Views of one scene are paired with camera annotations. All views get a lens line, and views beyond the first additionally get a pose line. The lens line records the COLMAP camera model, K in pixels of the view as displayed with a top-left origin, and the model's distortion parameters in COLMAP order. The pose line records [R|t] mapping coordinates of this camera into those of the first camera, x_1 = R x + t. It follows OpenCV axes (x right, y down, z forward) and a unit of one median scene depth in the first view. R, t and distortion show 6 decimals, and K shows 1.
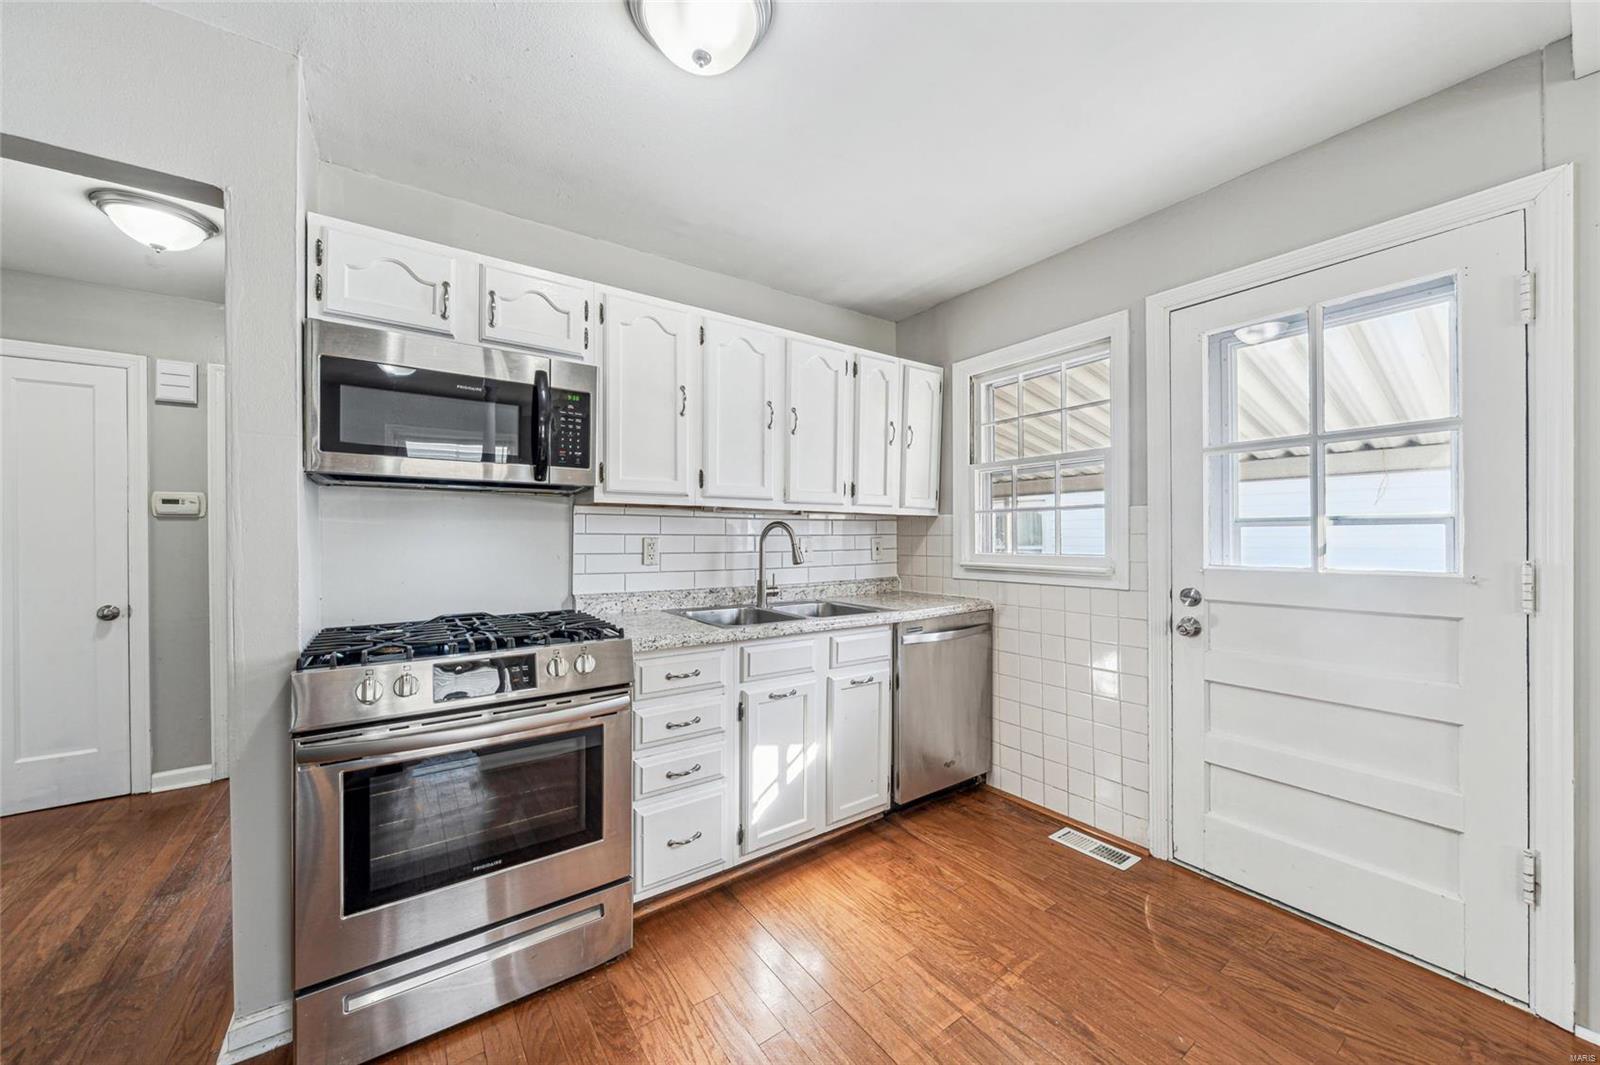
lens RADIAL K [[576.9, 0, 797.8], [0, 576.9, 534.3], [0, 0, 1]] dist [-0.000237, -0.000076]
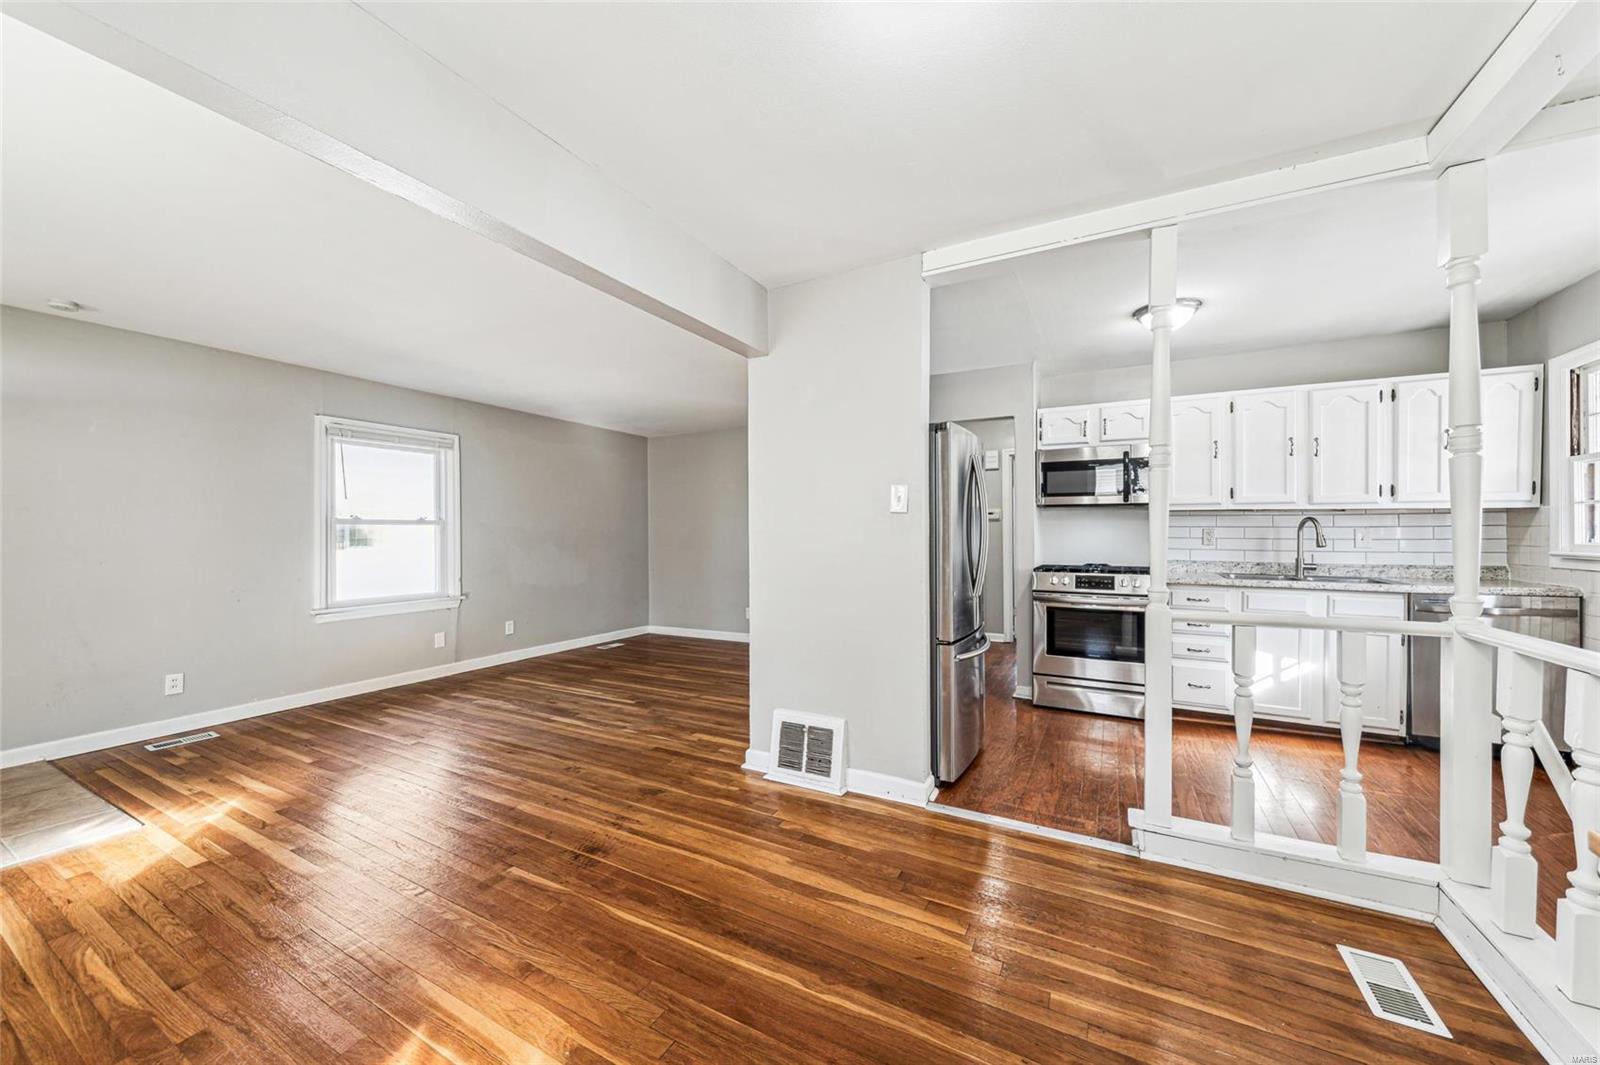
lens RADIAL K [[576.1, 0, 801.1], [0, 576.1, 531.5], [0, 0, 1]] dist [-0.000898, -0.000060]
pose [[0.447123, 0.001695, -0.894471, 0.680223], [0.004704, 0.999980, 0.004247, 0.001054], [0.894460, -0.006106, 0.447106, -0.763613]]
